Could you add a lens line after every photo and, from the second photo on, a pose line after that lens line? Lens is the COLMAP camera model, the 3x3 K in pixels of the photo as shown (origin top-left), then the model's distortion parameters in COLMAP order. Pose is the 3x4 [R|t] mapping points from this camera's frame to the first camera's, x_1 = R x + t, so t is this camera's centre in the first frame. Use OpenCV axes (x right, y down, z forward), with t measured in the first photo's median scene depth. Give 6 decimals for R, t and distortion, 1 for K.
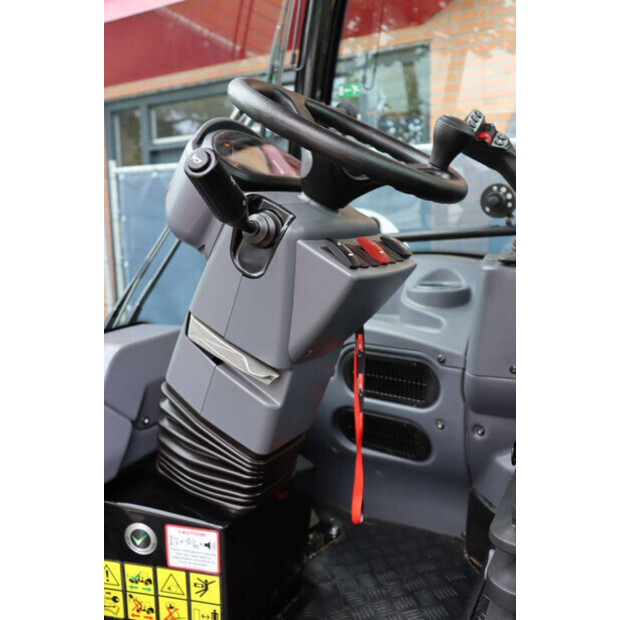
lens RADIAL K [[571.3, 0, 307.9], [0, 571.3, 306.7], [0, 0, 1]] dist [-0.130153, 0.151274]
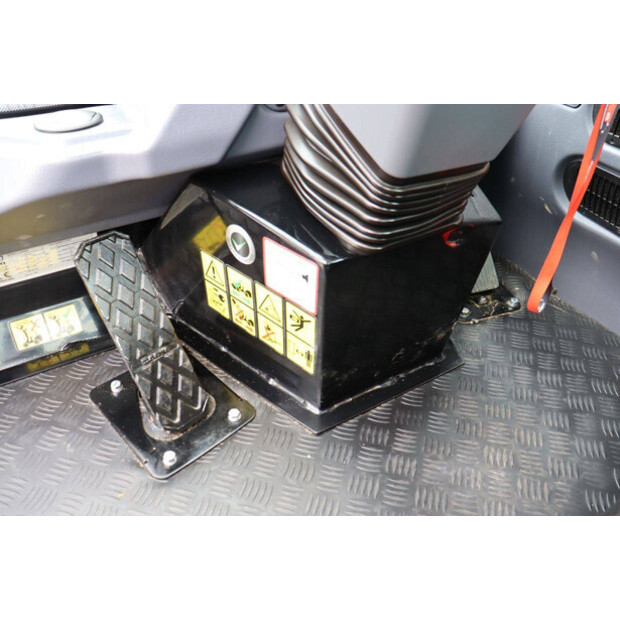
lens RADIAL K [[501.1, 0, 311.5], [0, 501.1, 294.6], [0, 0, 1]] dist [-0.209983, 0.164038]
pose [[0.863487, 0.331039, -0.380530, 0.087540], [-0.115064, 0.863863, 0.490409, 0.109260], [0.491070, -0.379677, 0.784025, 0.446099]]
